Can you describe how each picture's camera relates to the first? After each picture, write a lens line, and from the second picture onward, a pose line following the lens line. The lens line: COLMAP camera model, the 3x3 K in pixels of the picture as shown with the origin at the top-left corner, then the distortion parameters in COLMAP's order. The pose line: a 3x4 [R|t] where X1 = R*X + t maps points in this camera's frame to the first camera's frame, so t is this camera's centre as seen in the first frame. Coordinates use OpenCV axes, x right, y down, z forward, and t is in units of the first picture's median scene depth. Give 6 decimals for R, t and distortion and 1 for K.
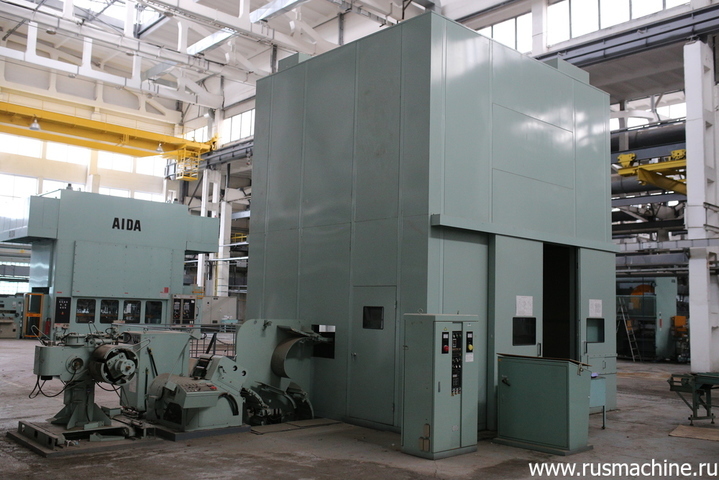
lens RADIAL K [[682.1, 0, 357.9], [0, 682.1, 237.4], [0, 0, 1]] dist [-0.068797, 0.107518]
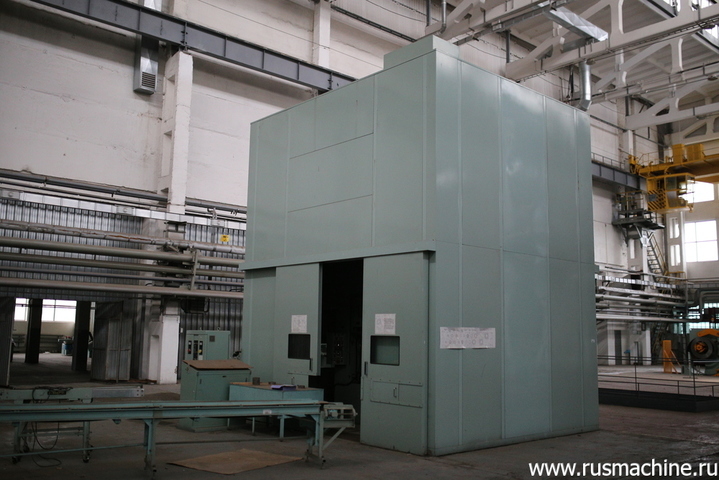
lens RADIAL K [[682.1, 0, 357.9], [0, 682.1, 237.4], [0, 0, 1]] dist [-0.068797, 0.107518]
pose [[-0.021674, -0.165899, -0.985905, 0.448887], [0.084817, 0.982276, -0.167153, 0.050932], [0.996161, -0.087245, -0.007219, 0.361892]]
